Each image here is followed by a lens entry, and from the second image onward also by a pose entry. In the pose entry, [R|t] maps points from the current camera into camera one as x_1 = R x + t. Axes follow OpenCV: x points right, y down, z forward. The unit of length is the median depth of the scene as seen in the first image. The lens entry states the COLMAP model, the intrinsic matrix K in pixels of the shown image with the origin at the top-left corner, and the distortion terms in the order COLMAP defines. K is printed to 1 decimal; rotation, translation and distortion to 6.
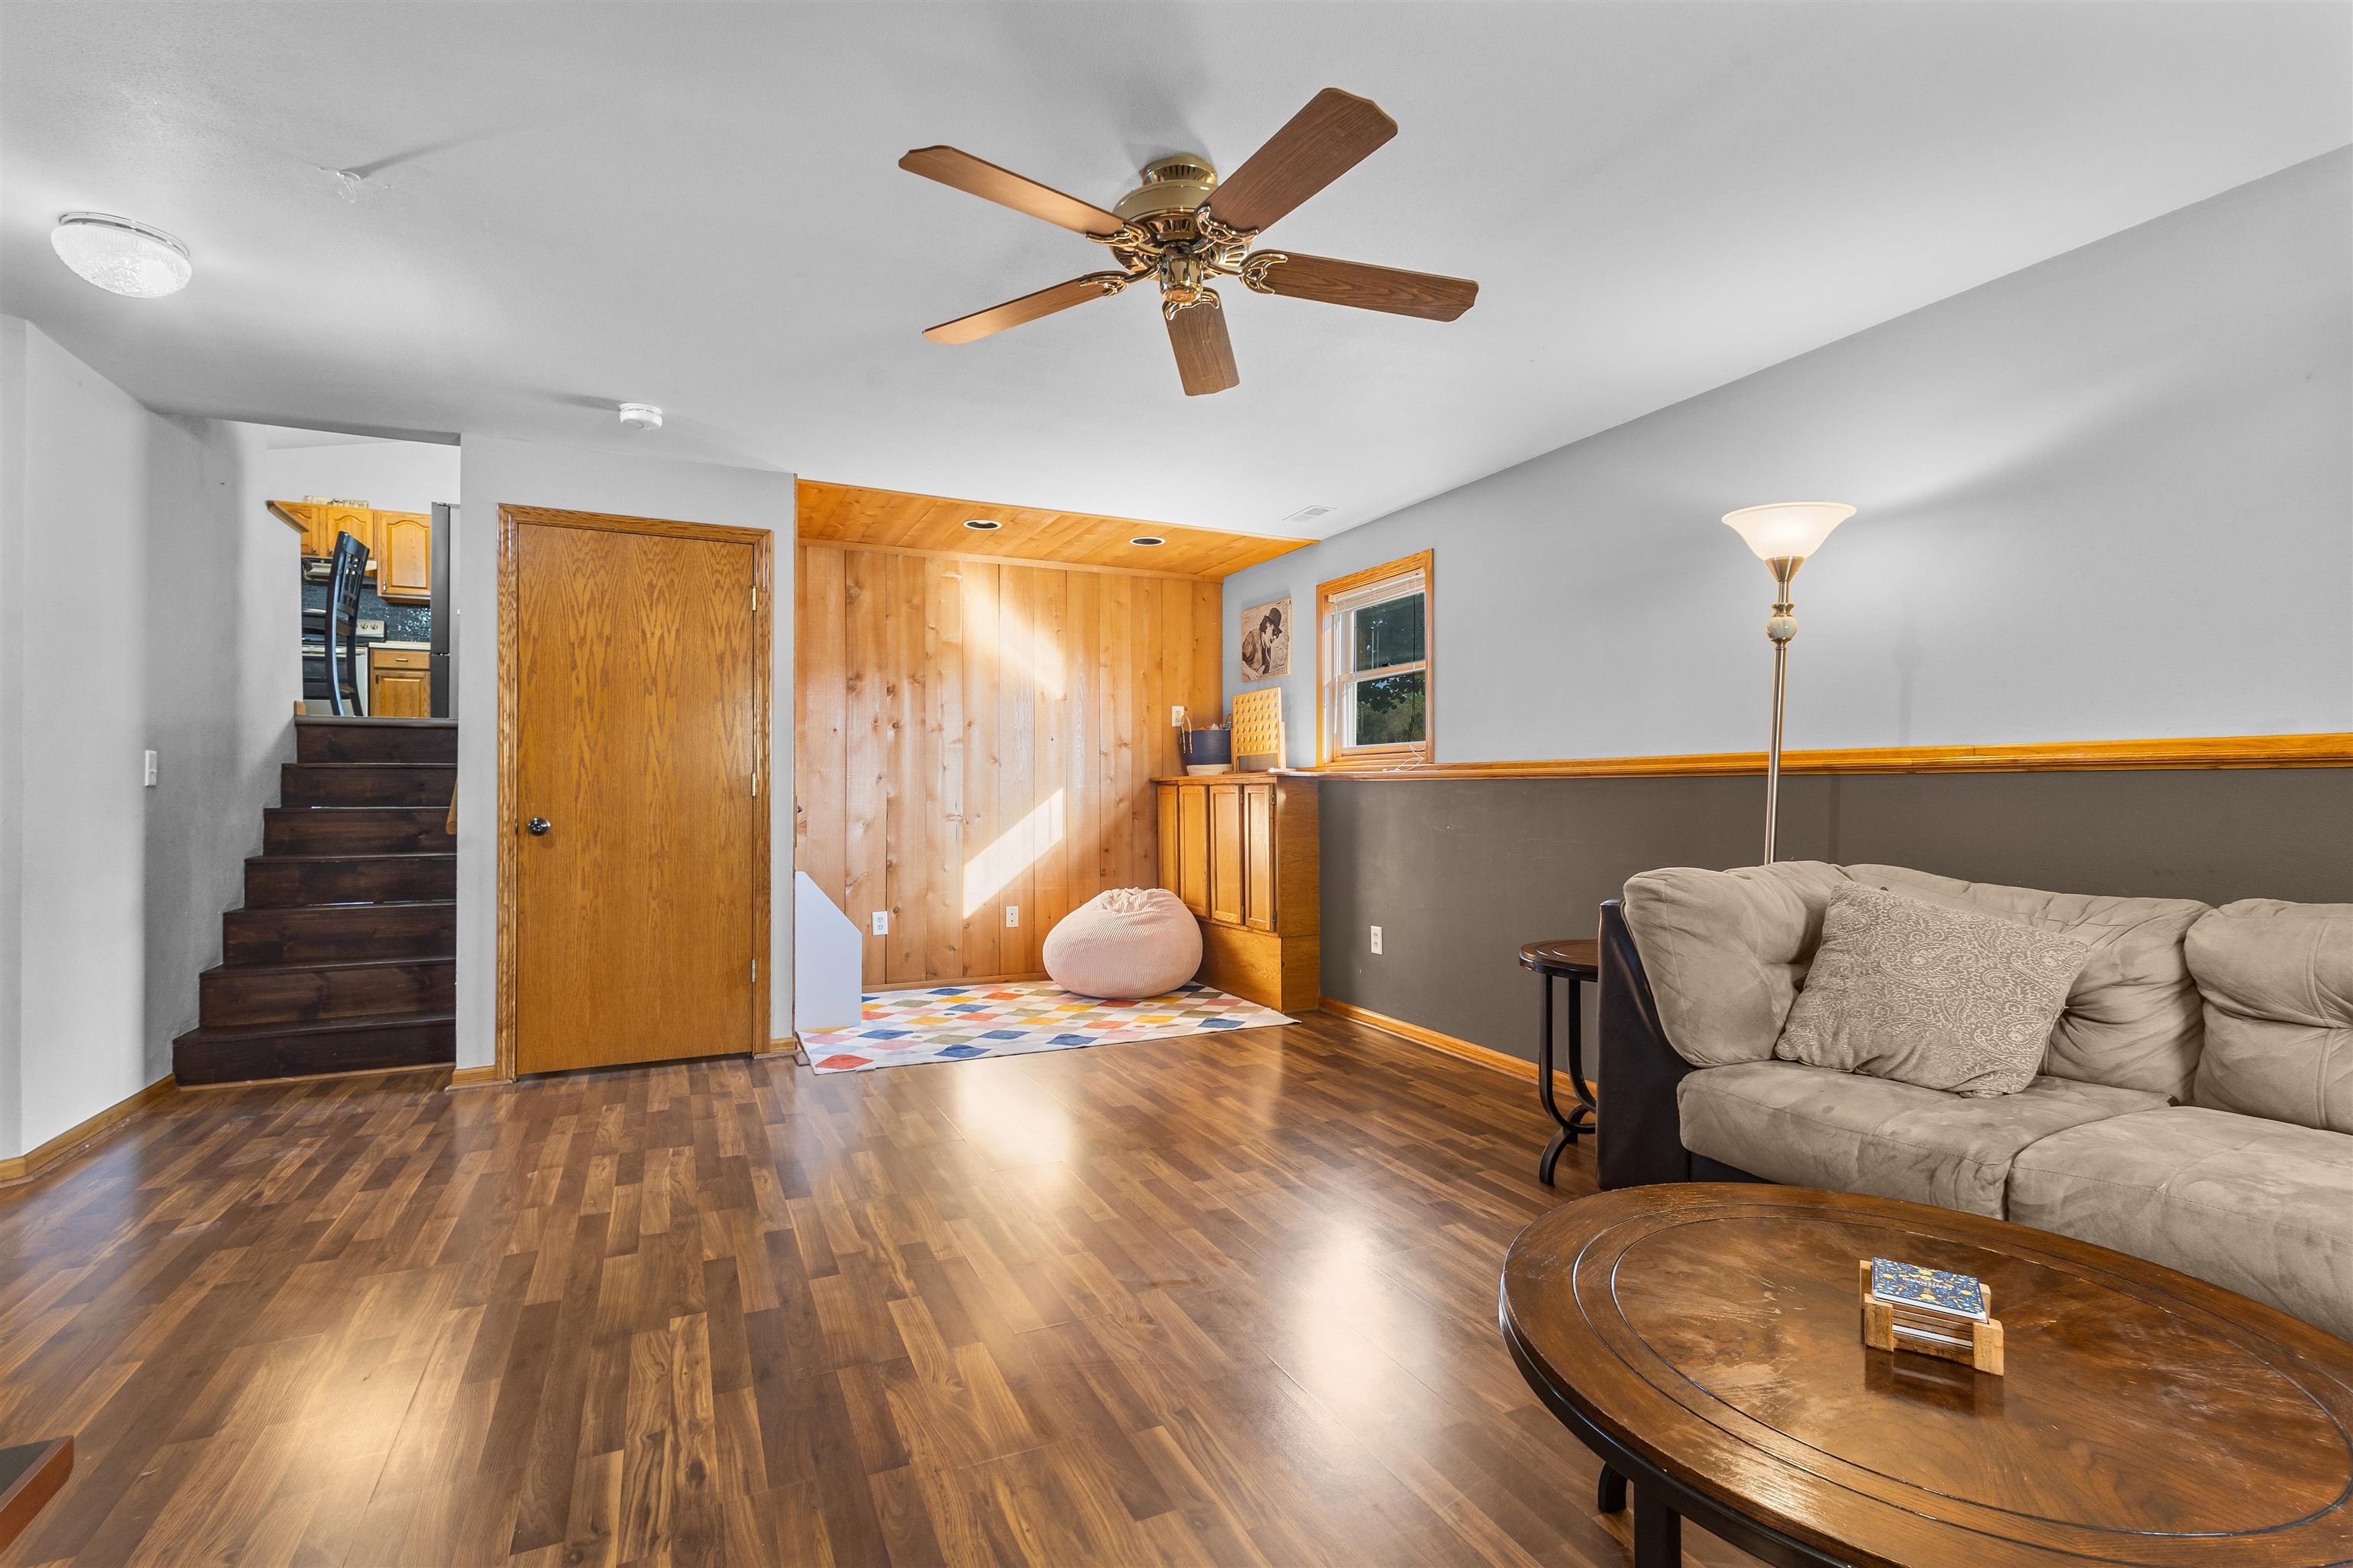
lens RADIAL K [[1088.6, 0, 1170.3], [0, 1088.6, 784.4], [0, 0, 1]] dist [0.004883, -0.000158]
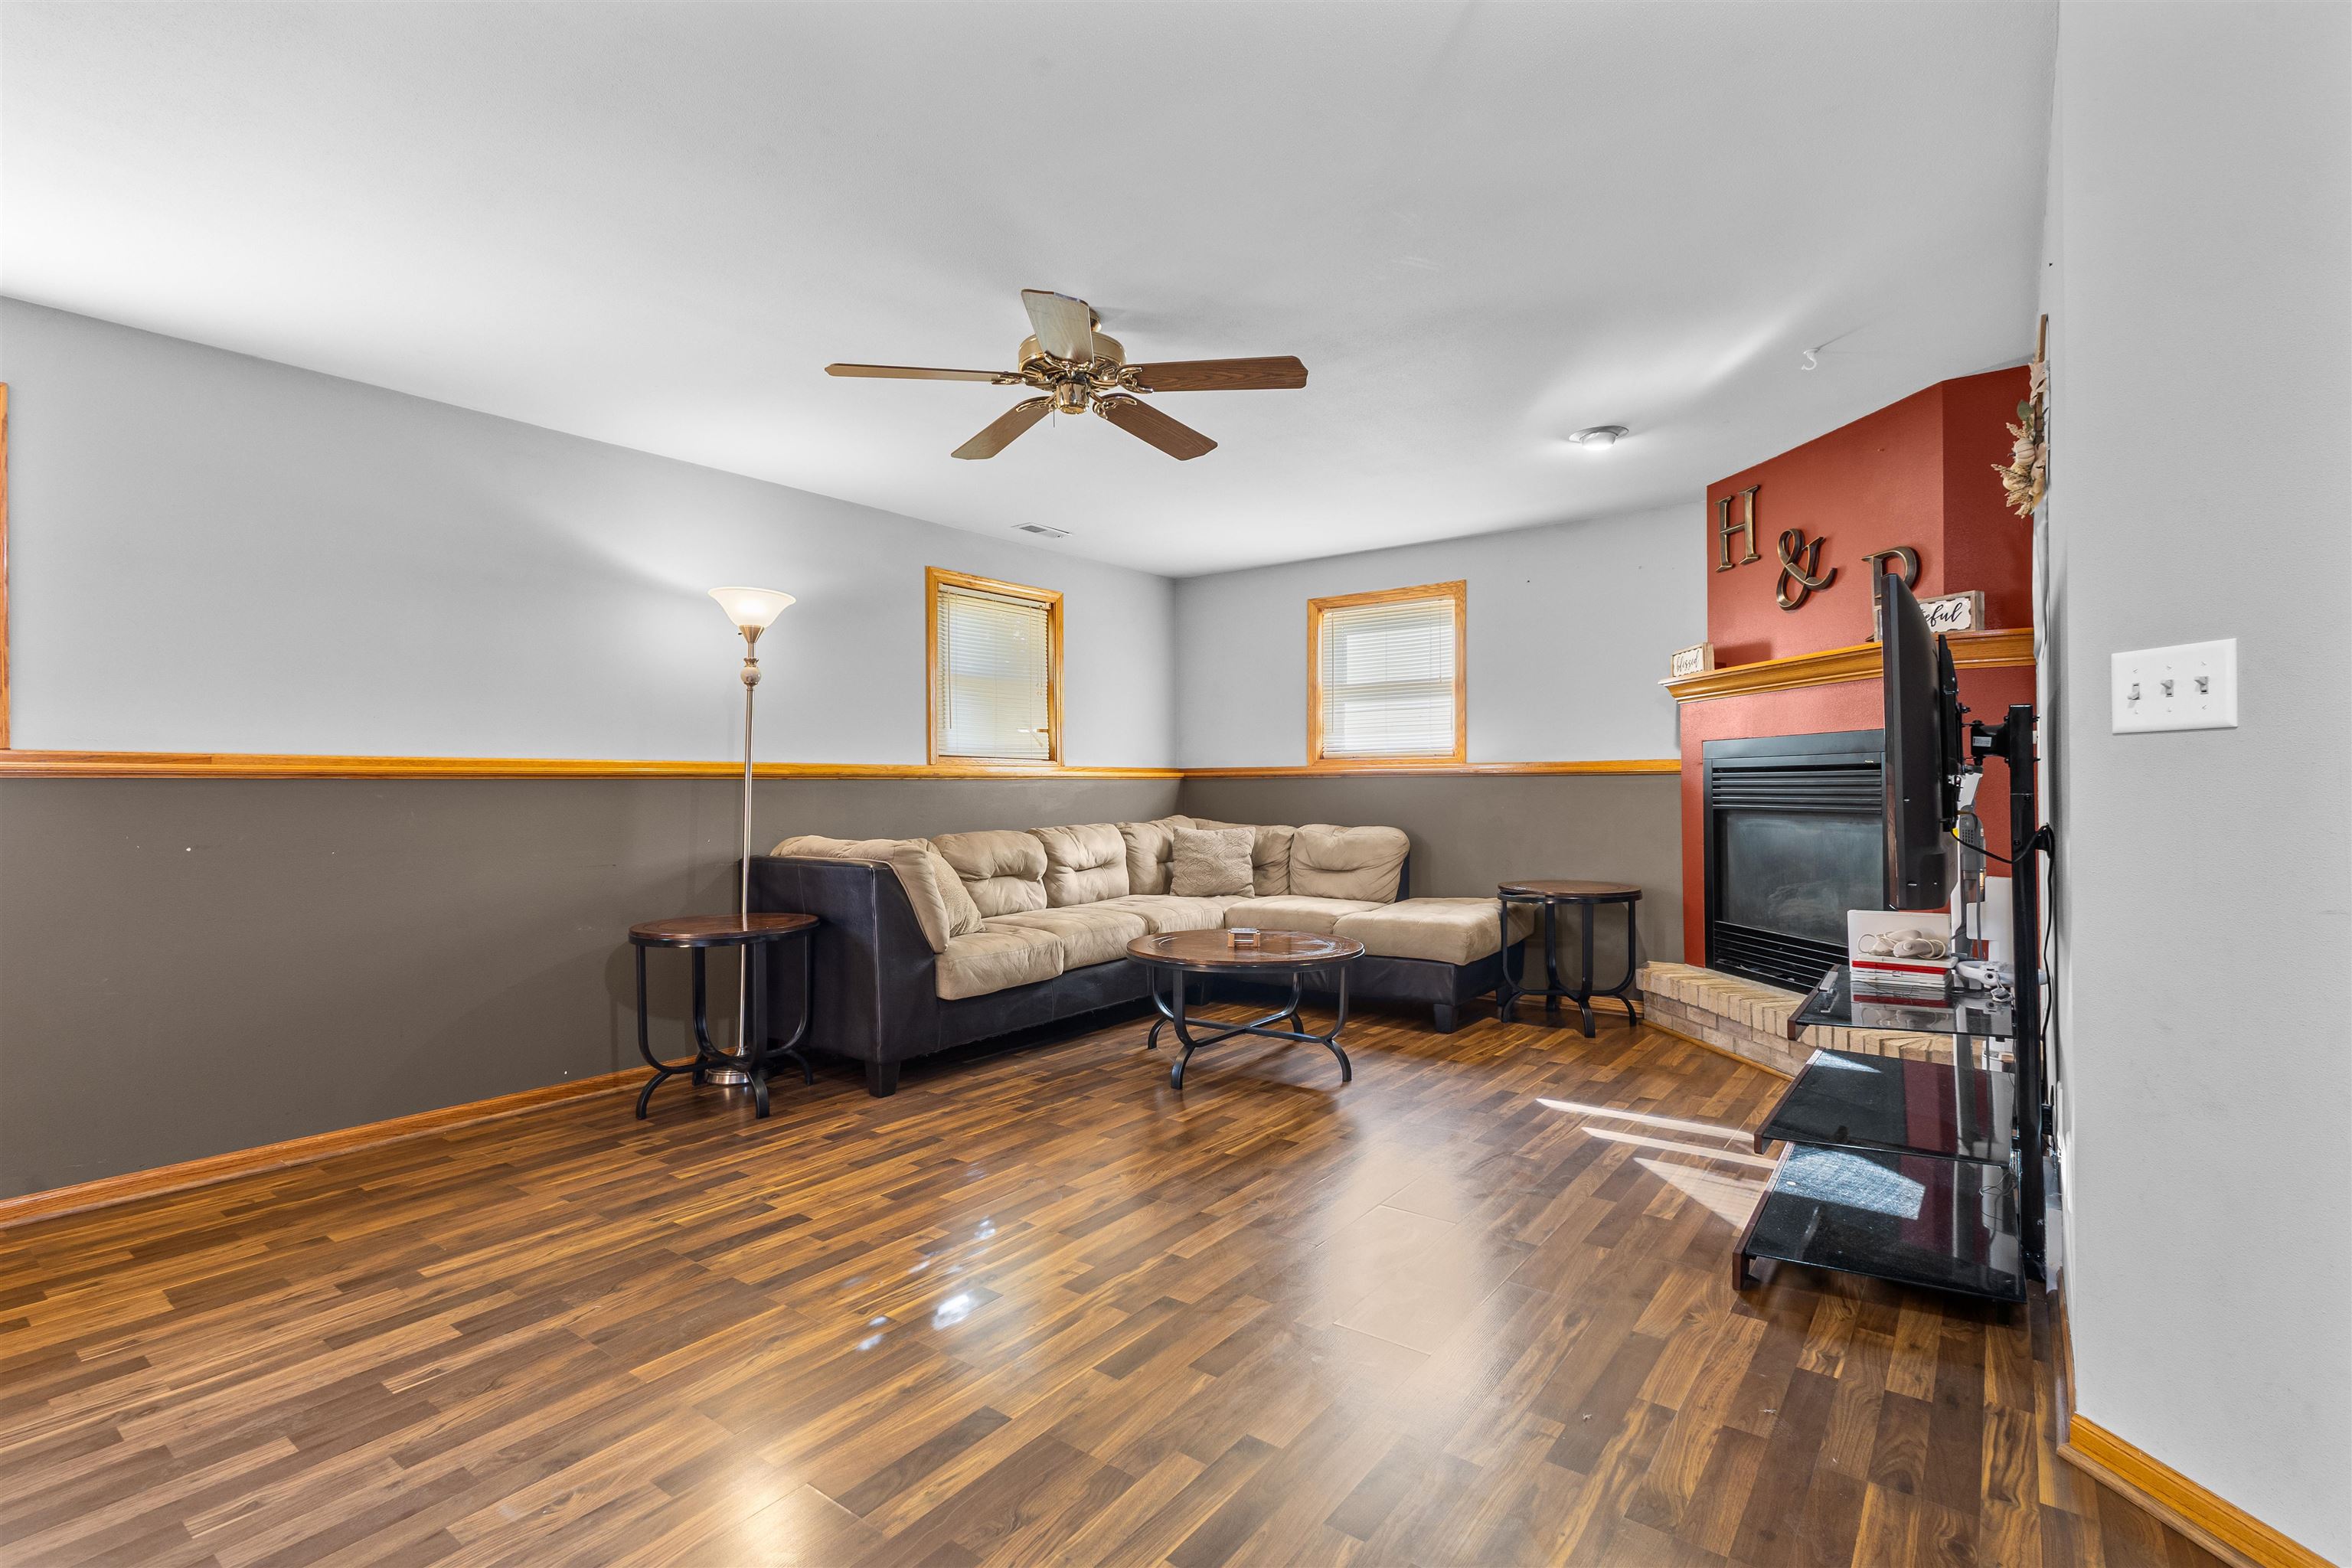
lens RADIAL K [[1088.1, 0, 1169.8], [0, 1088.1, 784.4], [0, 0, 1]] dist [0.004883, -0.000158]
pose [[-0.465858, 0.006553, 0.884835, -0.631896], [0.003308, 0.999978, -0.005664, 0.005127], [-0.884853, 0.000288, -0.465870, 0.792121]]
